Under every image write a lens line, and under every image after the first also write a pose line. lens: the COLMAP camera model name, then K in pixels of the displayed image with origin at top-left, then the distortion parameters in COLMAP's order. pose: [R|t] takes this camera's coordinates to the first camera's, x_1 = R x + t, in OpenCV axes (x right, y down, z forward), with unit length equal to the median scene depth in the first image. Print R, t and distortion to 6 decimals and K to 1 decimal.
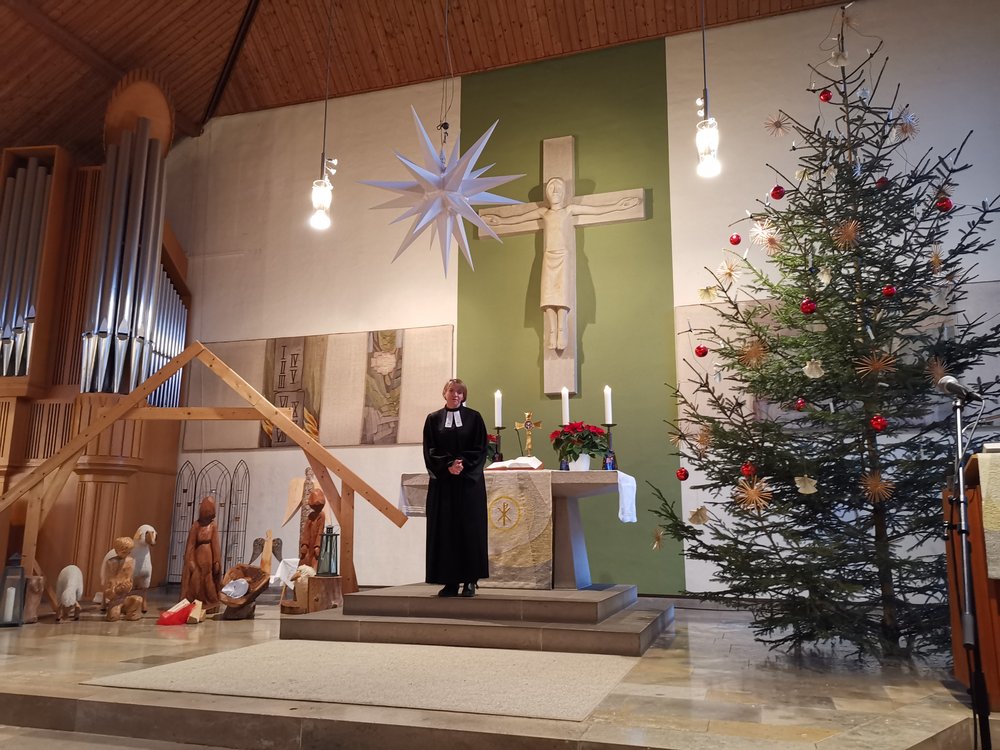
lens RADIAL K [[770.1, 0, 509.0], [0, 770.1, 378.0], [0, 0, 1]] dist [0.082371, -0.099895]
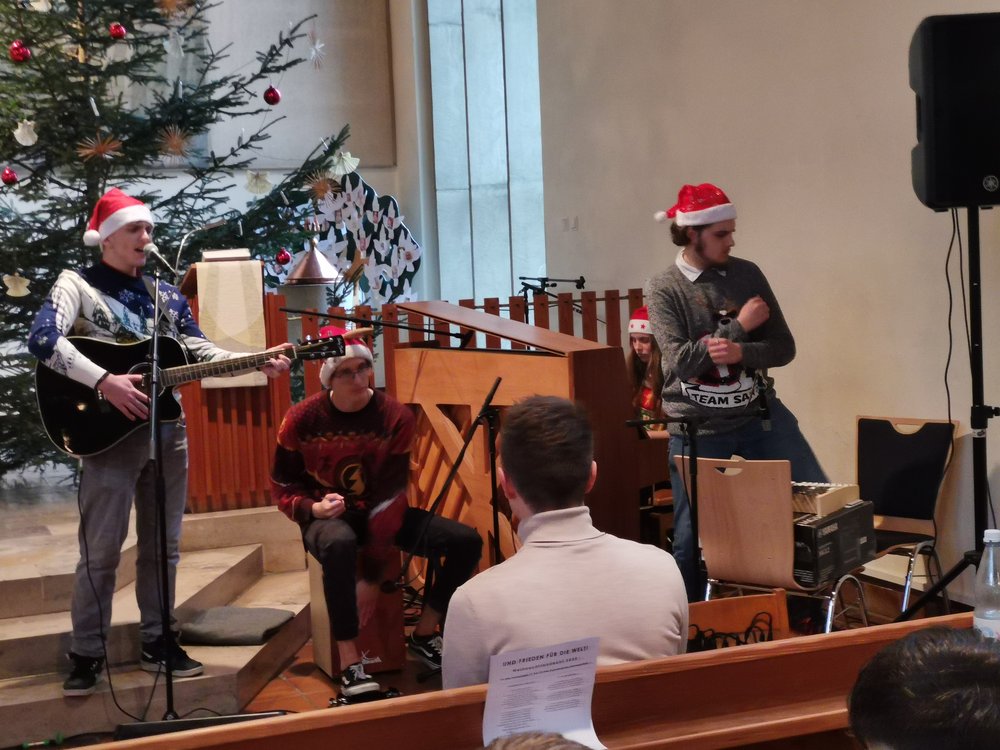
lens RADIAL K [[1629.3, 0, 502.7], [0, 1629.3, 376.0], [0, 0, 1]] dist [0.052208, 0.000000]
pose [[0.781076, -0.083764, 0.618793, -0.283556], [-0.081317, 0.968879, 0.233797, -0.210756], [-0.619119, -0.232931, 0.749957, -0.604793]]
